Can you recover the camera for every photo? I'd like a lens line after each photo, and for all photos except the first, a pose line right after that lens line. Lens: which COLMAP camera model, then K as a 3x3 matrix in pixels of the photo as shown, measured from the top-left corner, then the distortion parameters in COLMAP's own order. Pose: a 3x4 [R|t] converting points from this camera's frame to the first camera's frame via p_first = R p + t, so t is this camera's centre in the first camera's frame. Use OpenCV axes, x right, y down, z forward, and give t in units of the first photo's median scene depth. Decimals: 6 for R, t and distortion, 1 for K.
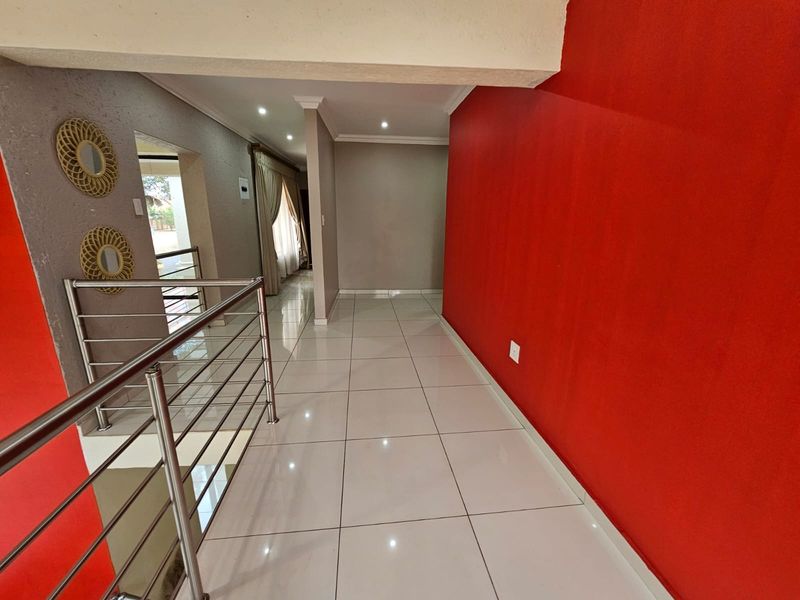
lens RADIAL K [[323.1, 0, 399.1], [0, 323.1, 300.7], [0, 0, 1]] dist [-0.003926, -0.000393]
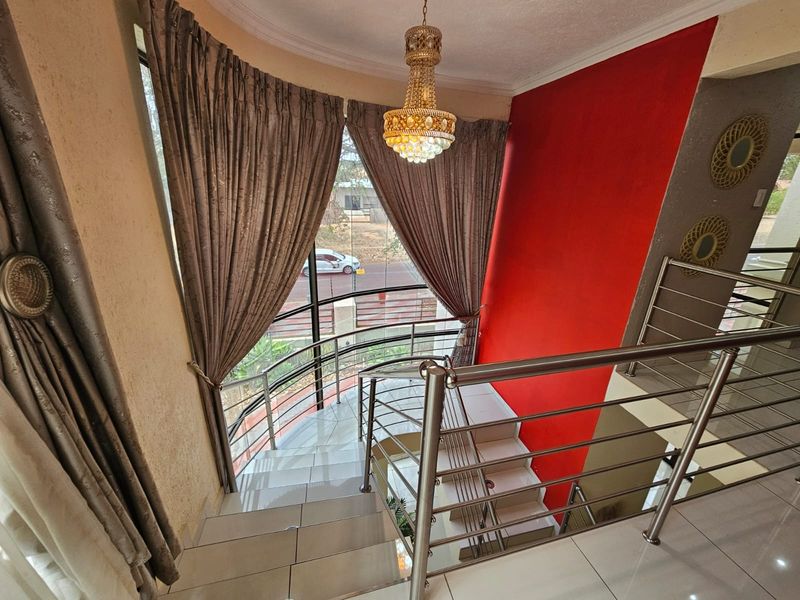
lens RADIAL K [[323.1, 0, 399.8], [0, 323.1, 303.0], [0, 0, 1]] dist [-0.003926, -0.000393]
pose [[0.139826, 0.329972, -0.933578, 0.048902], [-0.275402, 0.918598, 0.283429, 0.027644], [0.951106, 0.217479, 0.219319, -0.203669]]
